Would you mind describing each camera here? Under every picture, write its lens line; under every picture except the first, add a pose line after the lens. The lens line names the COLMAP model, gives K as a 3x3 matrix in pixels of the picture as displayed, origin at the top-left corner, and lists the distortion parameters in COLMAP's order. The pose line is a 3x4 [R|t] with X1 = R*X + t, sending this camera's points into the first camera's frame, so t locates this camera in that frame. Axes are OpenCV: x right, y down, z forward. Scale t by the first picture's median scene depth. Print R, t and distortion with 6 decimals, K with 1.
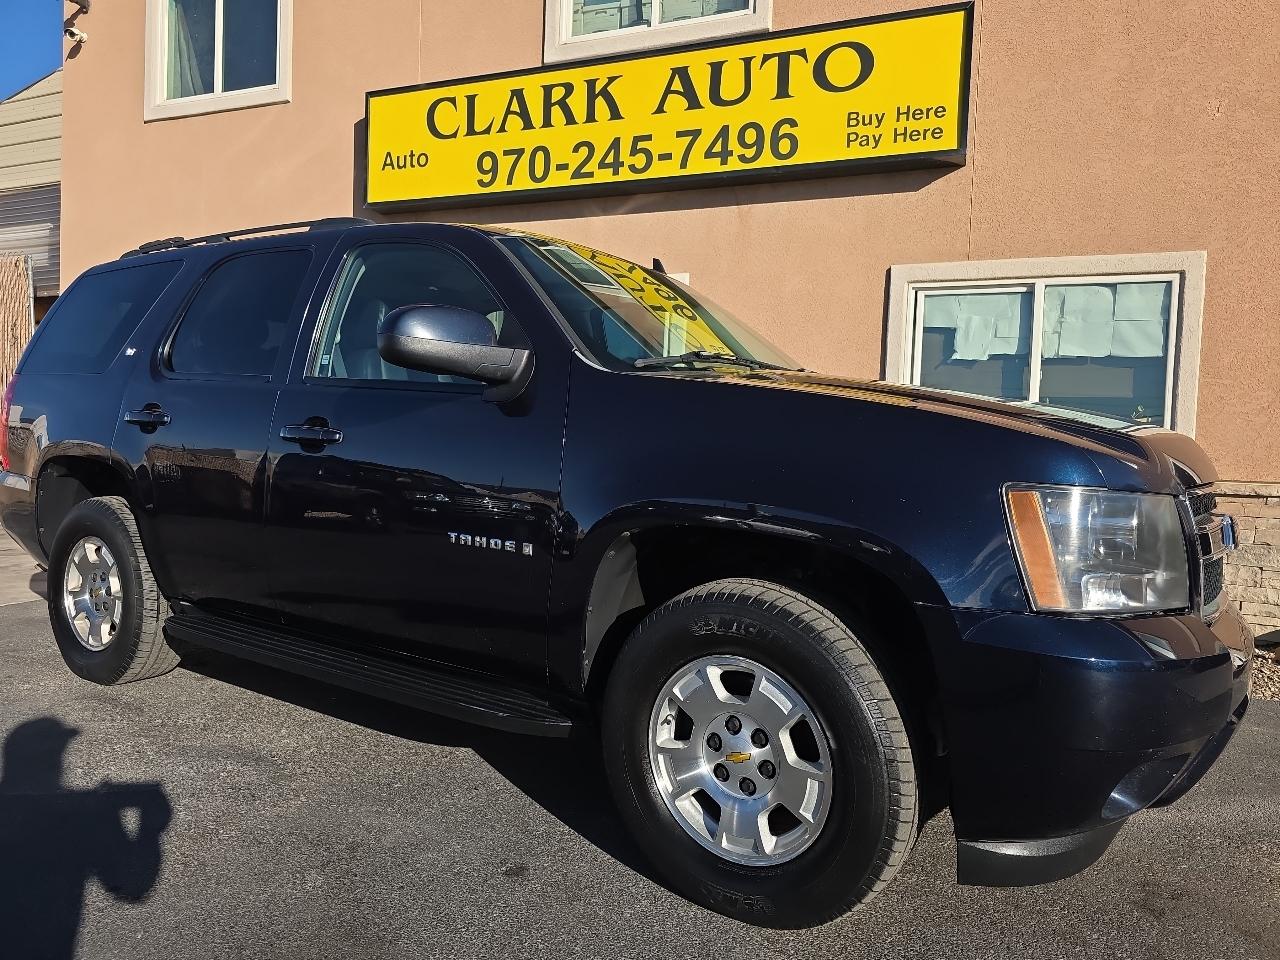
lens RADIAL K [[854.2, 0, 640.5], [0, 854.2, 469.3], [0, 0, 1]] dist [0.039683, -0.036925]
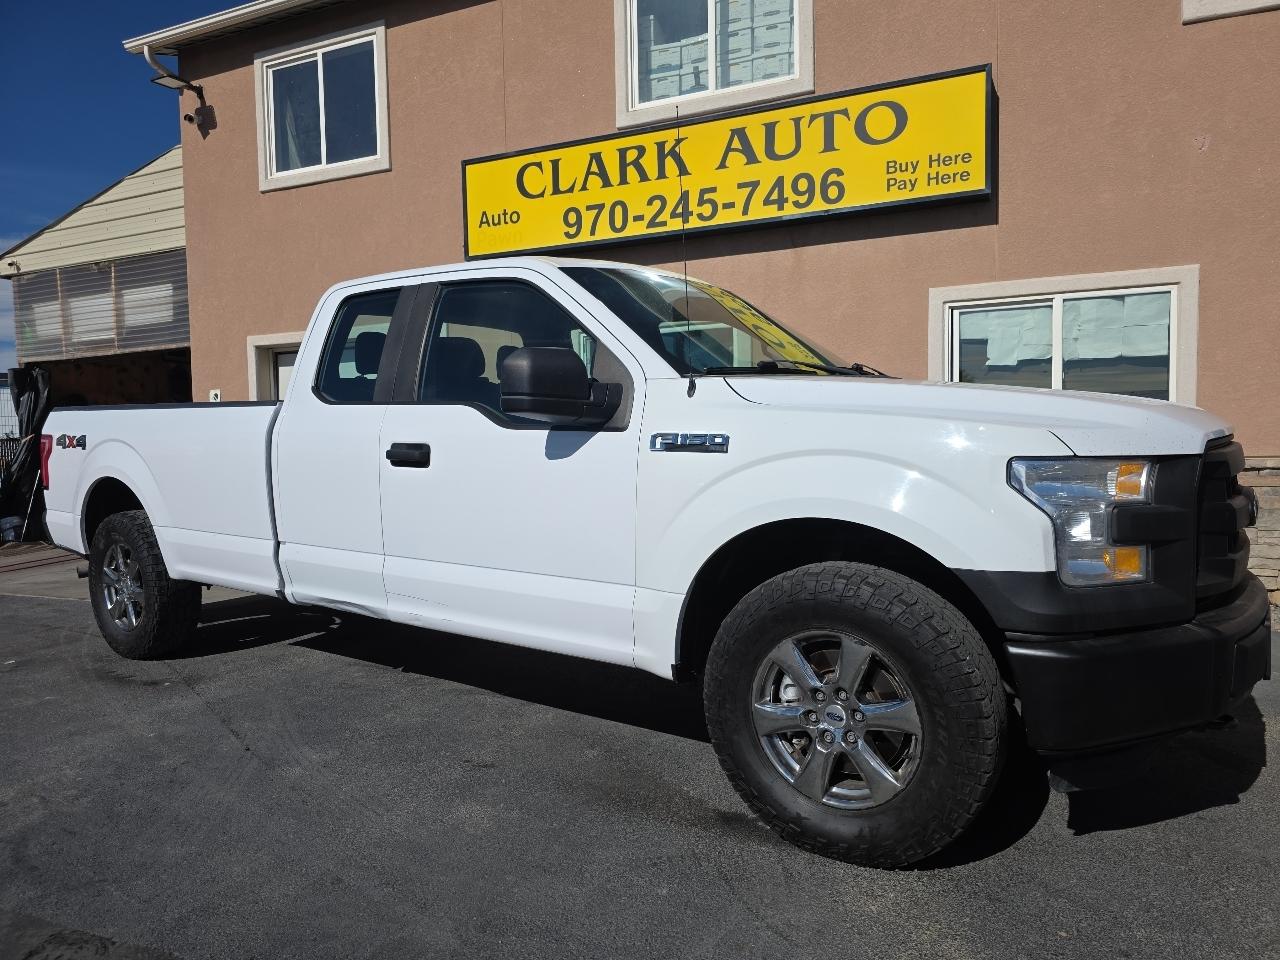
lens RADIAL K [[854.2, 0, 634.1], [0, 854.2, 489.4], [0, 0, 1]] dist [0.039683, -0.036925]
pose [[0.998122, -0.052360, -0.031792, -0.084106], [0.052964, 0.998426, 0.018467, -0.005445], [0.030775, -0.020116, 0.999324, -0.184572]]
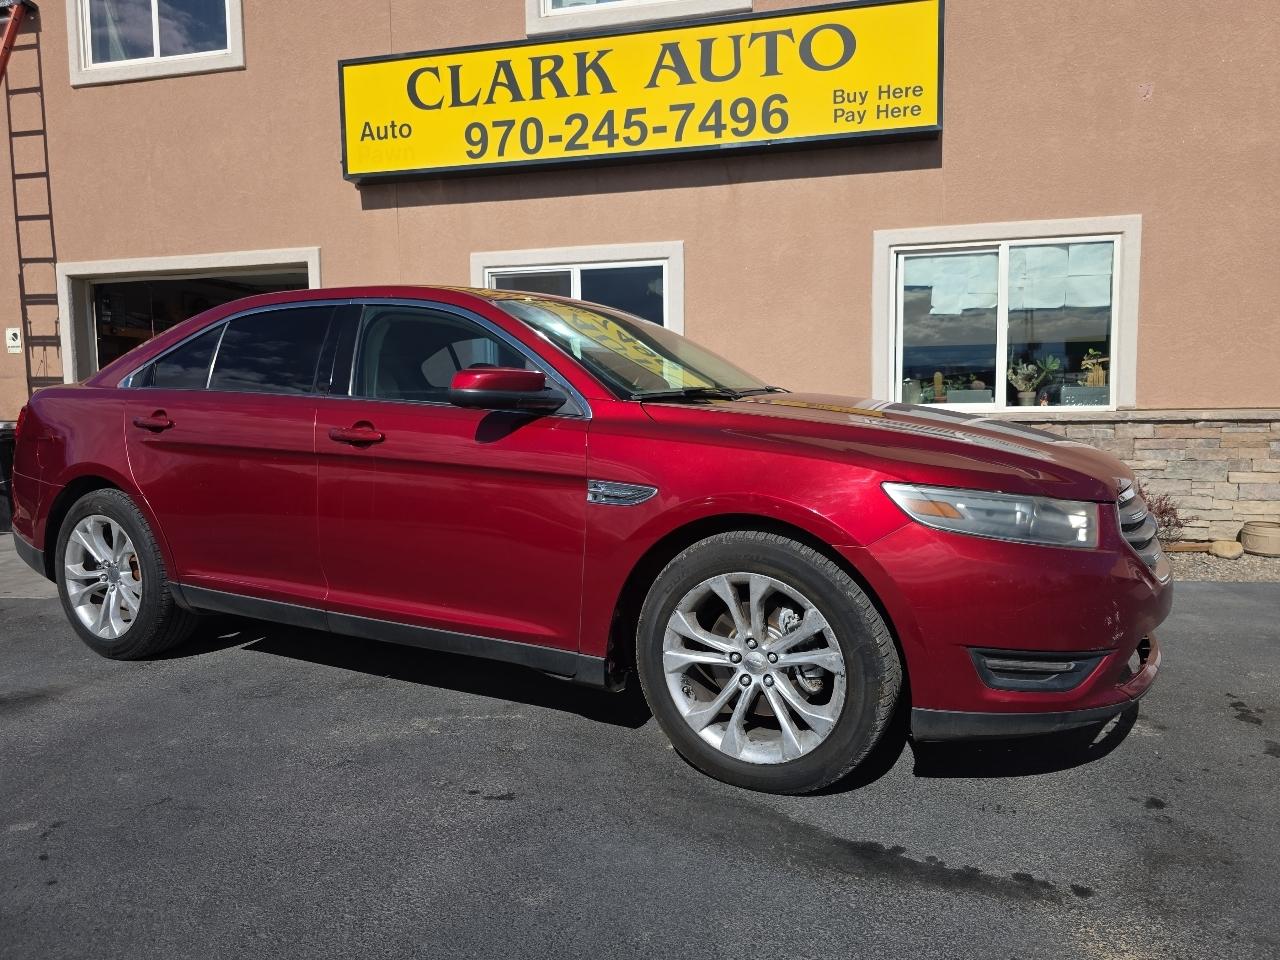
lens RADIAL K [[854.2, 0, 638.1], [0, 854.2, 473.8], [0, 0, 1]] dist [0.039683, -0.036925]
pose [[0.985268, -0.060035, 0.160133, -0.193165], [0.053299, 0.997517, 0.046037, 0.007723], [-0.162500, -0.036824, 0.986021, -0.052270]]
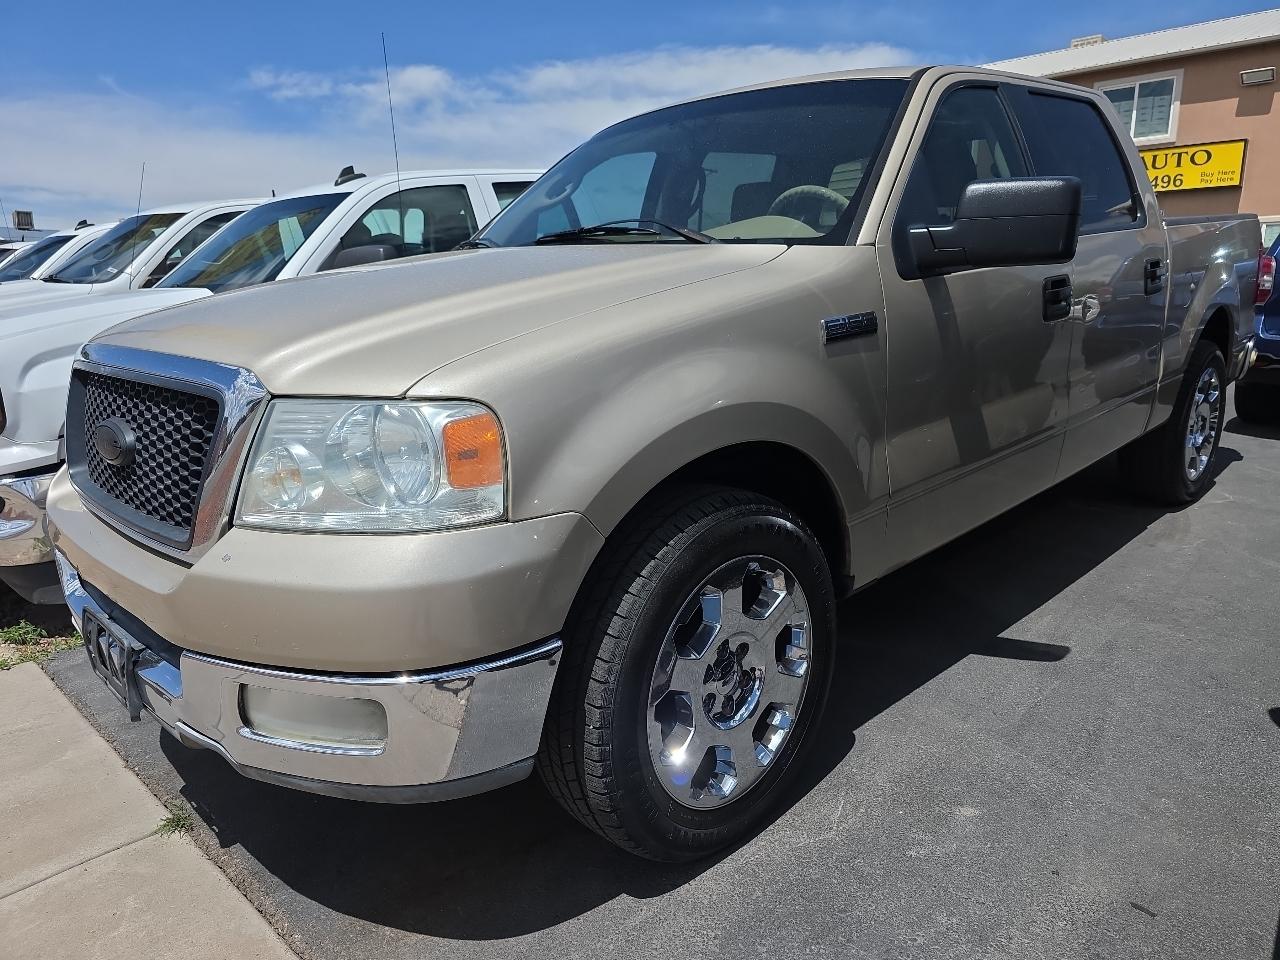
lens RADIAL K [[854.2, 0, 632.5], [0, 854.2, 477.0], [0, 0, 1]] dist [0.039683, -0.036925]
pose [[0.925572, 0.040028, -0.376449, -0.434927], [0.022116, 0.986979, 0.159322, 0.139091], [0.377925, -0.155789, 0.912635, -2.723311]]
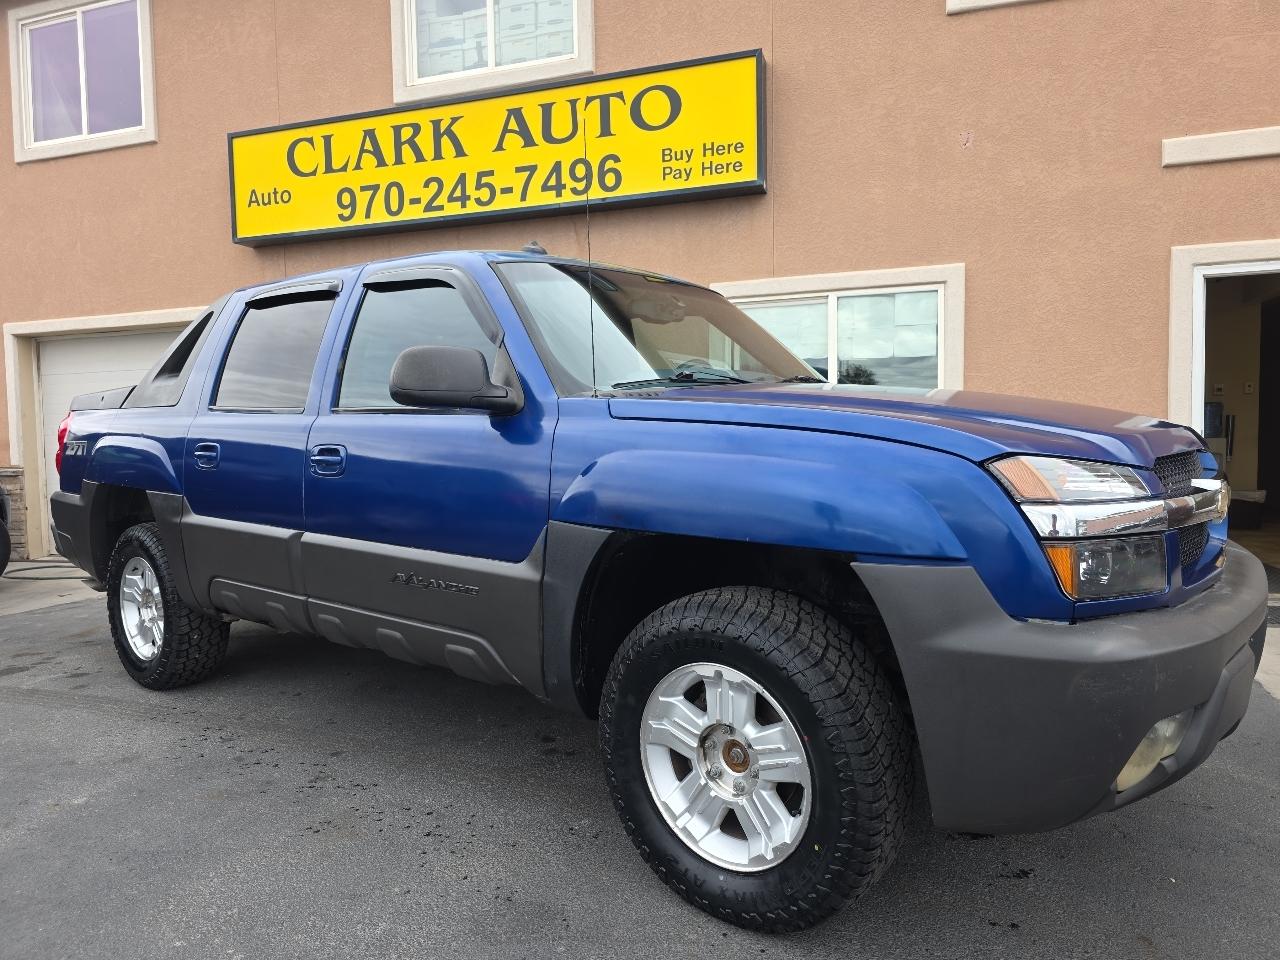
lens RADIAL K [[854.2, 0, 634.0], [0, 854.2, 480.9], [0, 0, 1]] dist [0.039683, -0.036925]
pose [[0.996181, -0.058220, 0.065062, 0.098462], [0.056778, 0.998103, 0.023801, -0.009965], [-0.066324, -0.020016, 0.997597, -0.115420]]
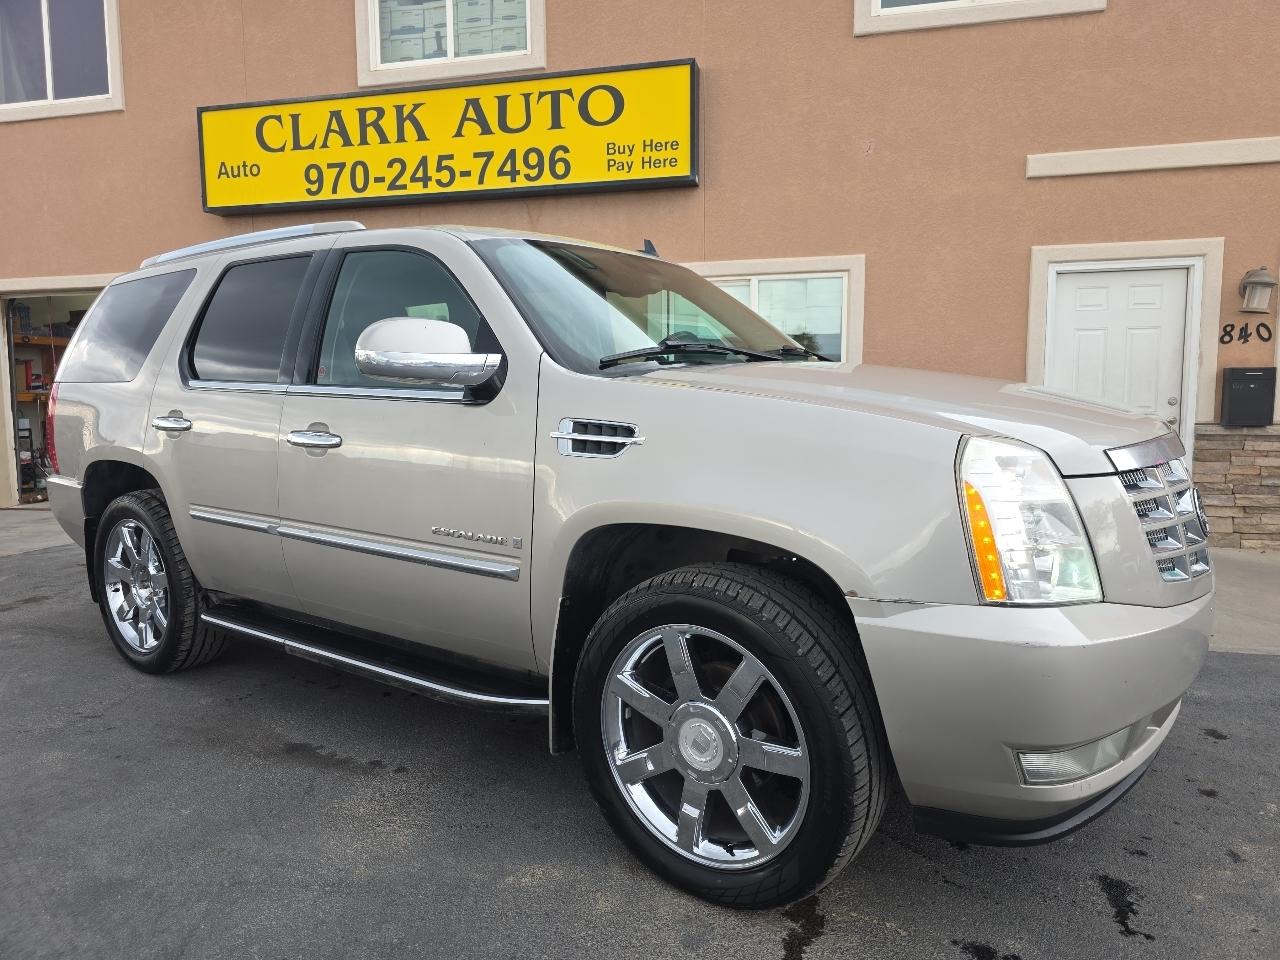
lens RADIAL K [[854.2, 0, 640.3], [0, 854.2, 479.6], [0, 0, 1]] dist [0.039683, -0.036925]
pose [[0.988708, -0.055549, 0.139179, 0.080376], [0.045728, 0.996298, 0.072802, -0.011150], [-0.142707, -0.065616, 0.987588, -0.262673]]
